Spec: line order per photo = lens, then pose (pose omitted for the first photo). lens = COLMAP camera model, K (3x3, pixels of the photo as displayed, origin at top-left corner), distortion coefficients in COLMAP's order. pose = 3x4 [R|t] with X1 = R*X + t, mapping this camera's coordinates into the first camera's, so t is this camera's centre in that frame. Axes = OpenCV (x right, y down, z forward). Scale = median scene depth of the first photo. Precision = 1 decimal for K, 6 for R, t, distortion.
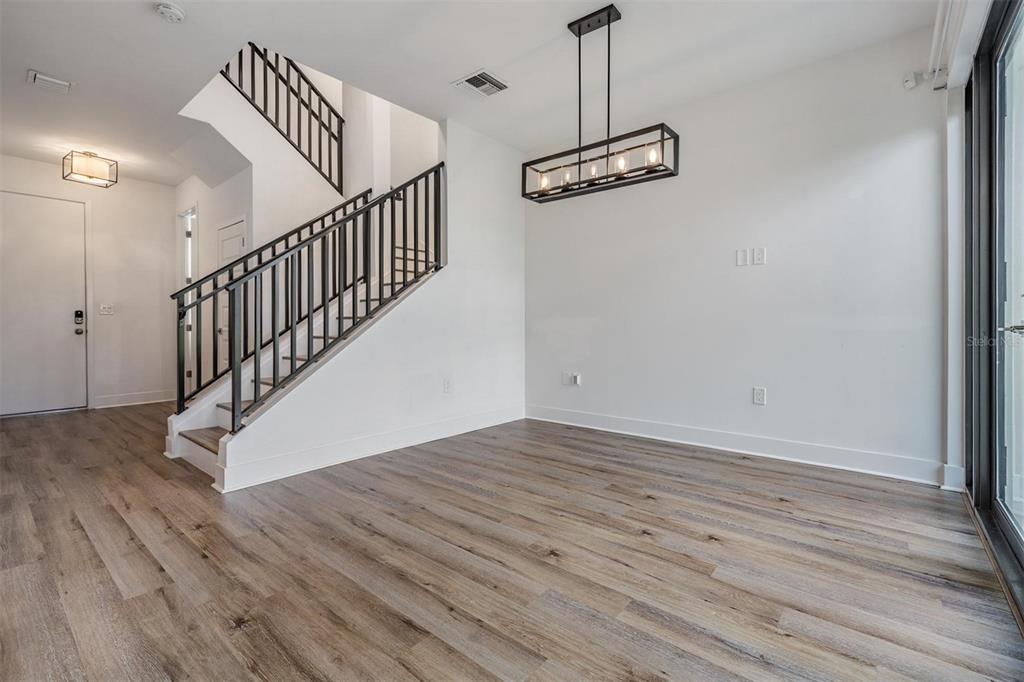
lens RADIAL K [[458.0, 0, 507.2], [0, 458.0, 328.9], [0, 0, 1]] dist [0.001586, -0.000171]
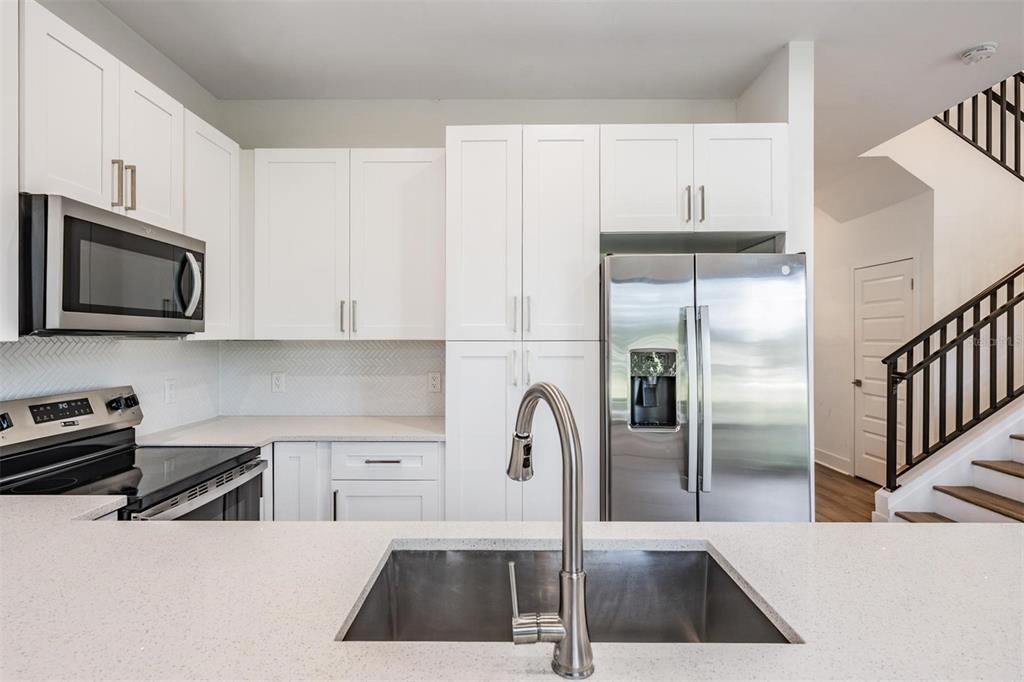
lens RADIAL K [[518.0, 0, 509.3], [0, 518.0, 336.3], [0, 0, 1]] dist [0.000472, 0.000012]
pose [[0.636668, 0.000754, -0.771137, -0.507138], [-0.007784, 0.999955, -0.005449, -0.132497], [0.771099, 0.009471, 0.636645, -0.286116]]
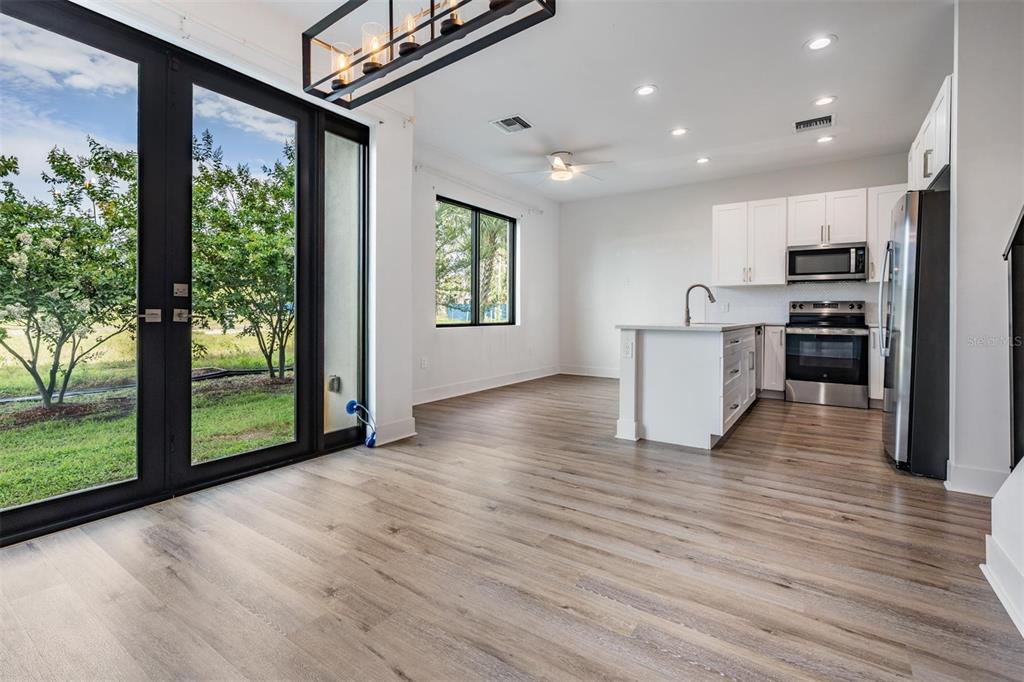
lens RADIAL K [[463.4, 0, 506.8], [0, 463.4, 314.2], [0, 0, 1]] dist [0.001953, 0.000180]
pose [[-0.994990, -0.002168, -0.099956, 0.128227], [-0.003209, 0.999942, 0.010248, -0.013467], [0.099928, 0.010518, -0.994939, 1.521691]]
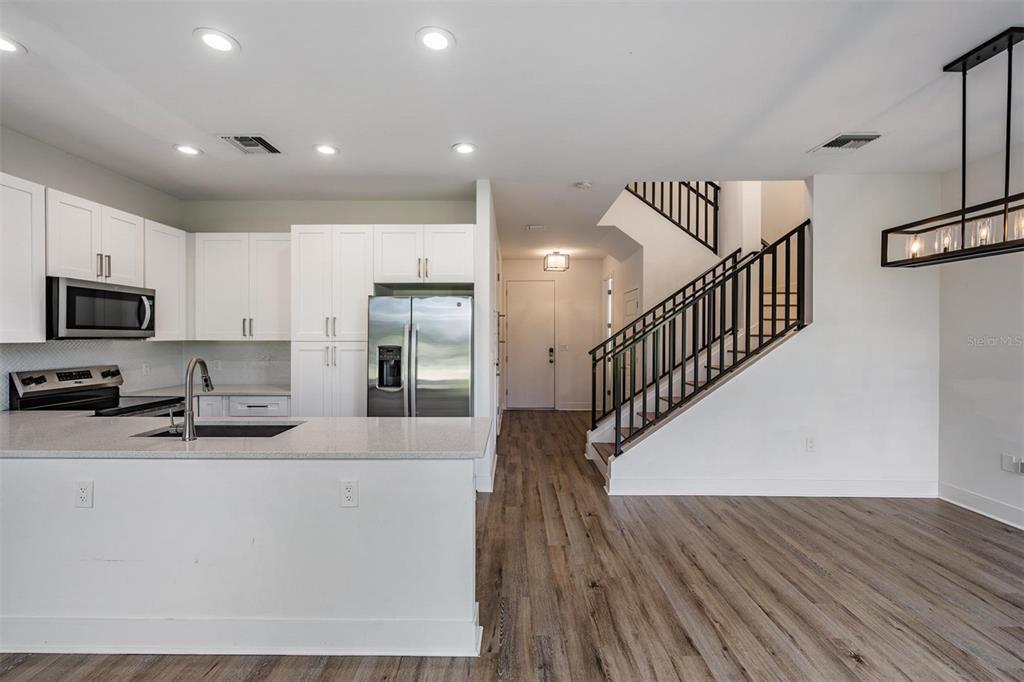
lens RADIAL K [[426.8, 0, 508.2], [0, 426.8, 337.4], [0, 0, 1]] dist [0.001037, 0.000027]
pose [[0.639354, 0.007463, -0.768876, 0.229535], [-0.008982, 0.999957, 0.002237, -0.150329], [0.768860, 0.005476, 0.639394, -0.141561]]
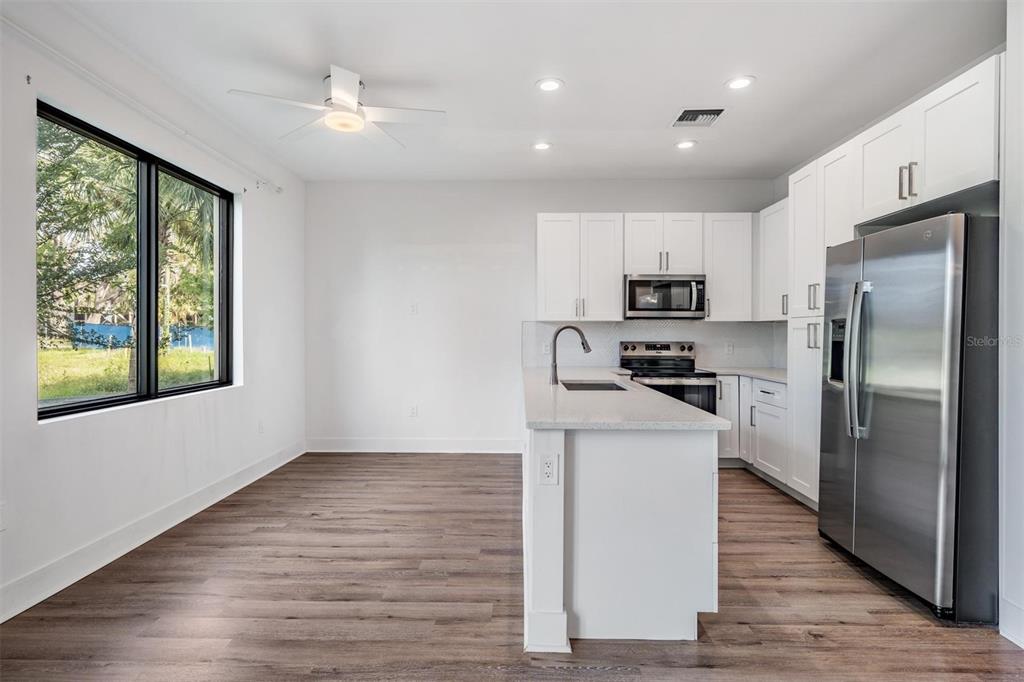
lens RADIAL K [[511.0, 0, 507.9], [0, 511.0, 334.0], [0, 0, 1]] dist [0.001966, 0.000005]
pose [[-0.777392, 0.002617, -0.629011, 0.152994], [-0.004010, 0.999950, 0.009117, -0.095745], [0.629003, 0.009610, -0.777343, 0.780937]]
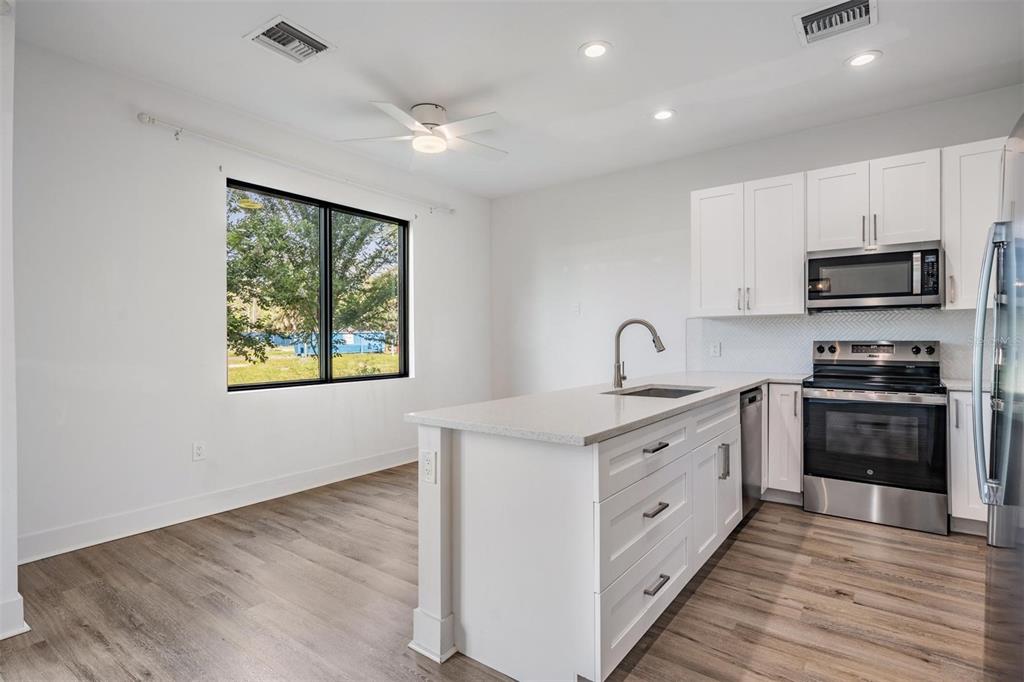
lens RADIAL K [[509.8, 0, 509.1], [0, 509.8, 338.8], [0, 0, 1]] dist [-0.000742, -0.000543]
pose [[-0.998406, 0.008986, -0.055711, -0.410399], [0.008649, 0.999943, 0.006296, -0.075641], [0.055765, 0.005804, -0.998427, 0.951918]]
